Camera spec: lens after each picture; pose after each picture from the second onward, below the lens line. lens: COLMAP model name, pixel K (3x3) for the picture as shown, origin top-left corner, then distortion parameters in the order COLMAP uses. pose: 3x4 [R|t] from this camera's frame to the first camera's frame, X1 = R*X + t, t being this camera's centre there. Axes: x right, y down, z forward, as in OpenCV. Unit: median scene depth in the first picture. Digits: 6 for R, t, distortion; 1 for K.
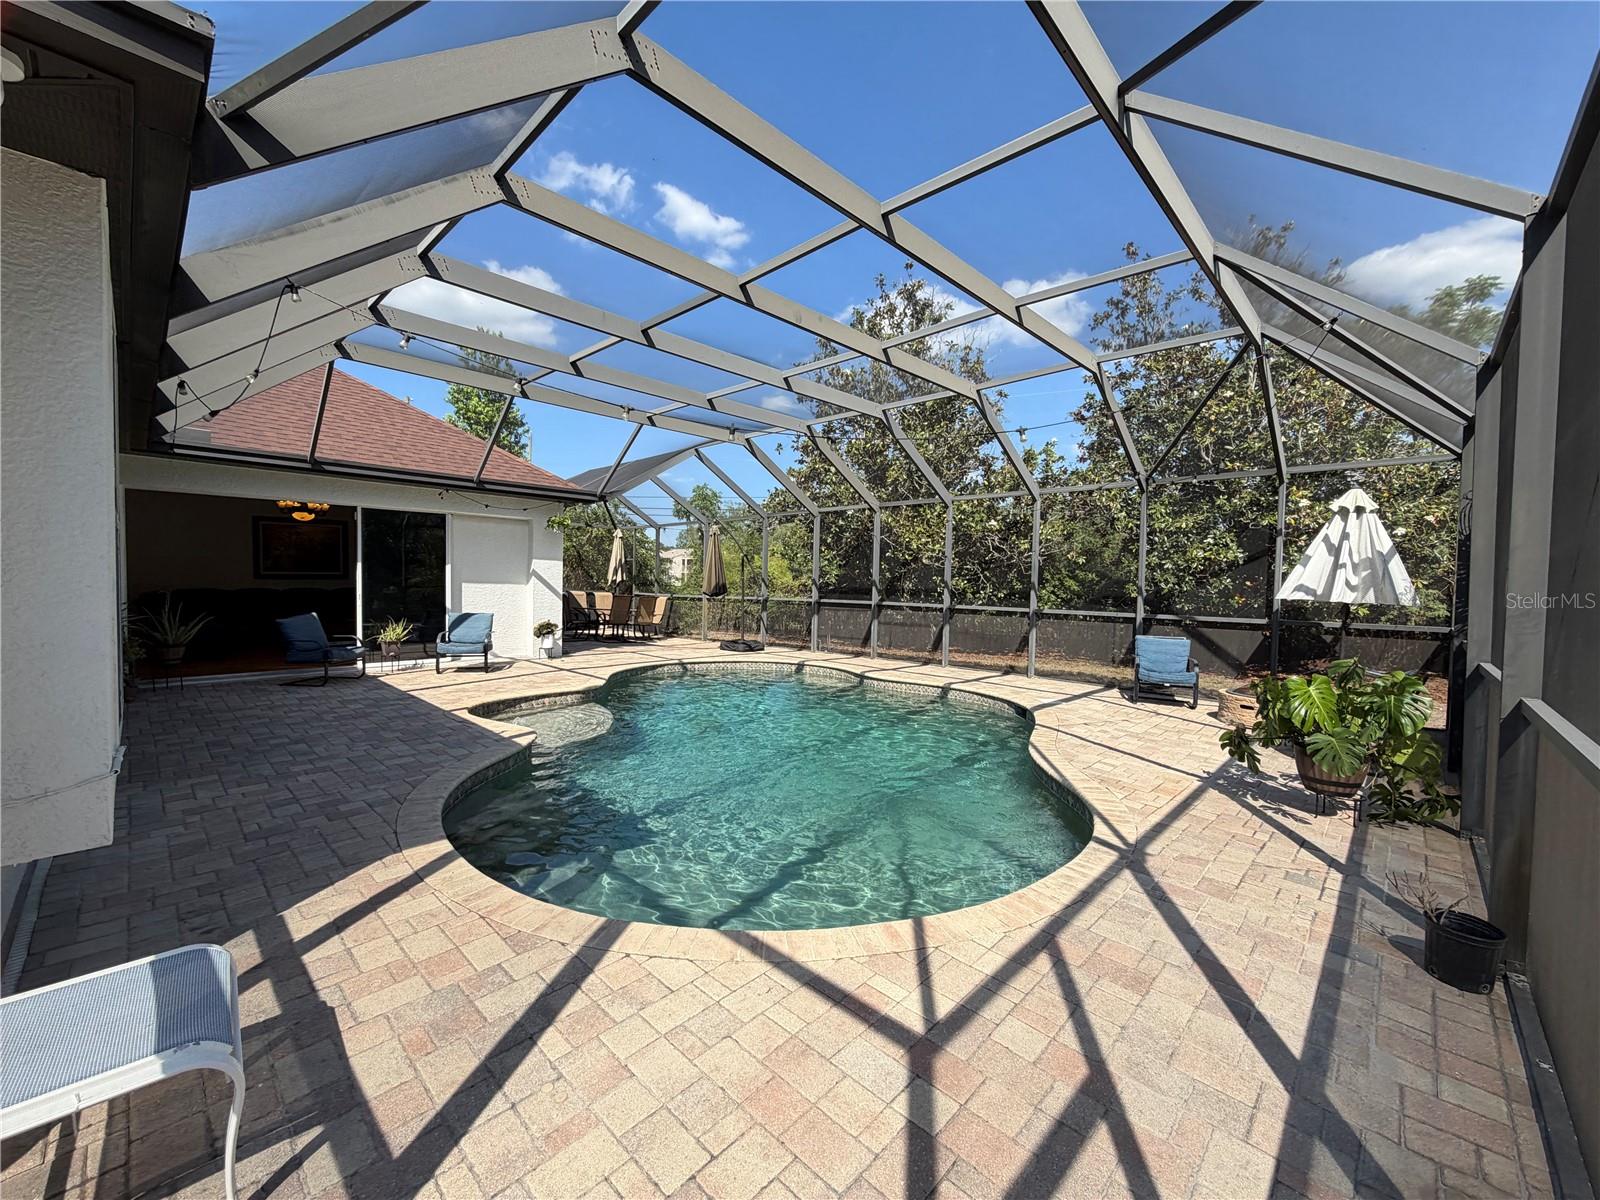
lens RADIAL K [[639.2, 0, 795.5], [0, 639.2, 599.5], [0, 0, 1]] dist [0.000633, -0.000125]
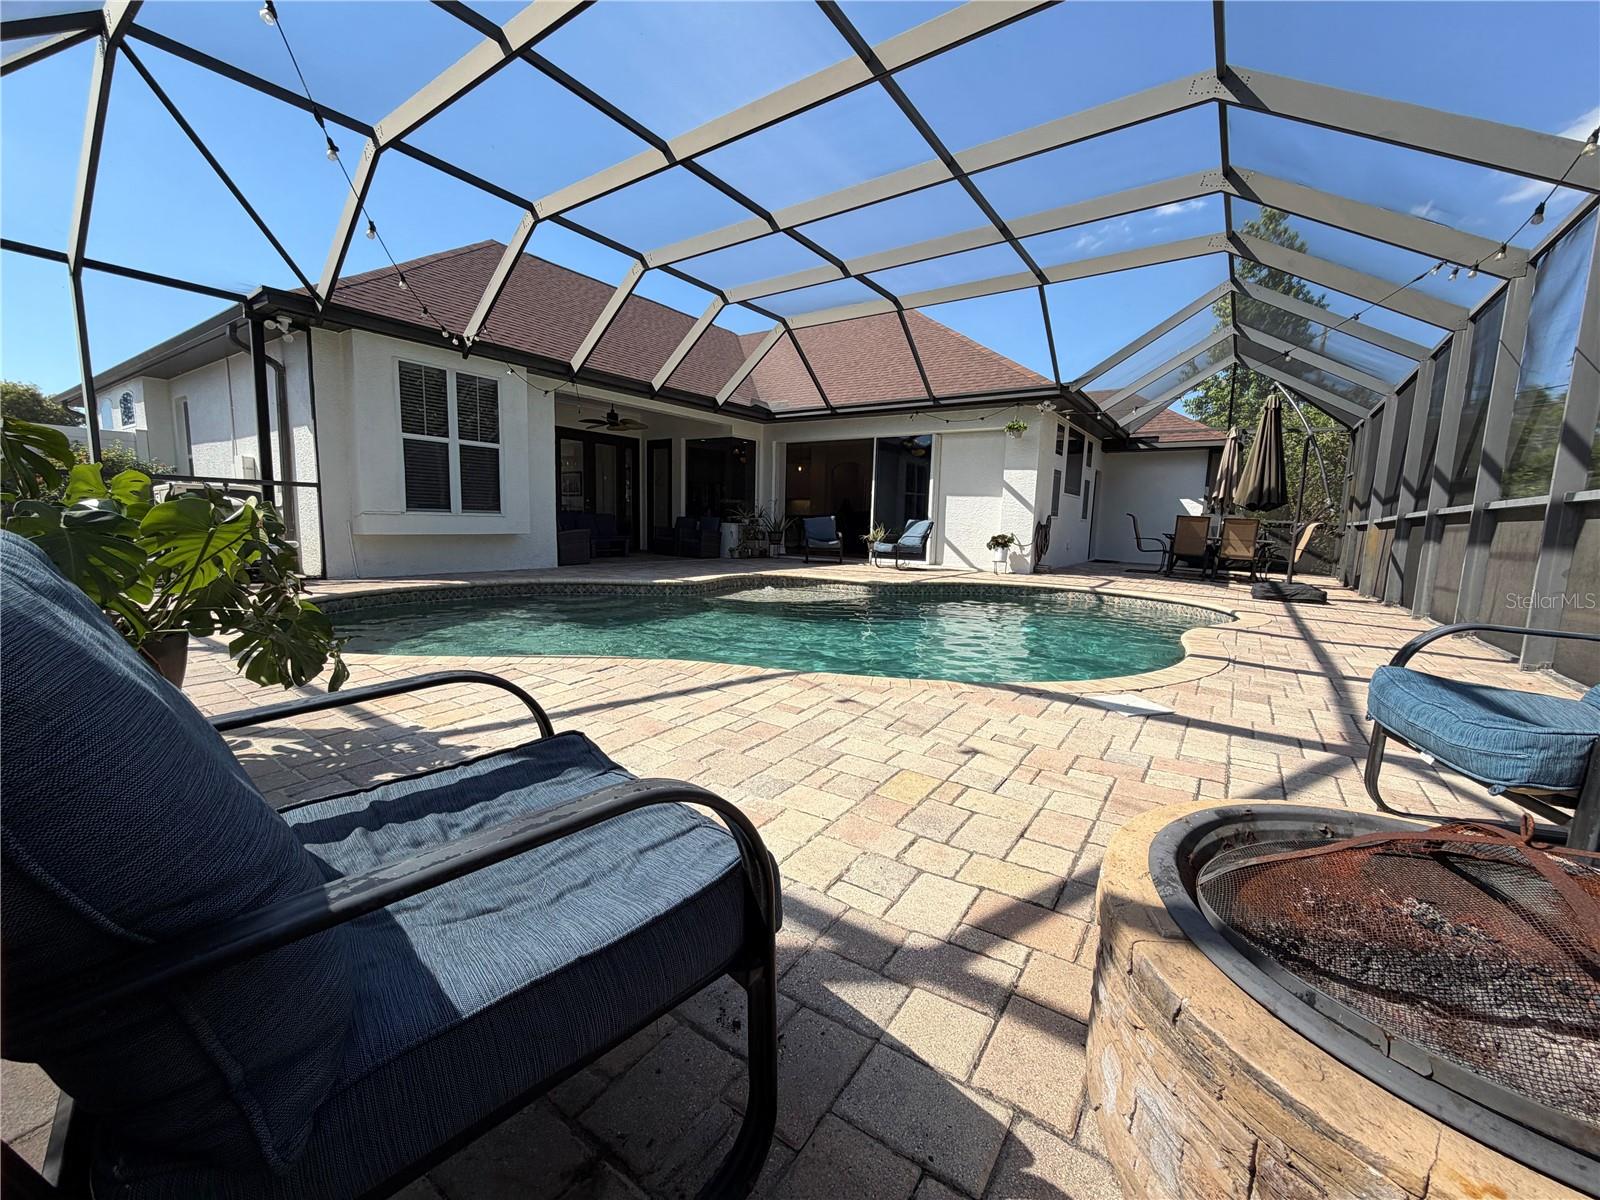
lens RADIAL K [[639.2, 0, 792.2], [0, 639.2, 600.2], [0, 0, 1]] dist [0.000633, -0.000125]
pose [[0.144552, 0.108990, -0.983476, 0.574143], [-0.050643, 0.993428, 0.102650, 0.055670], [0.988200, 0.034968, 0.149121, 0.597856]]
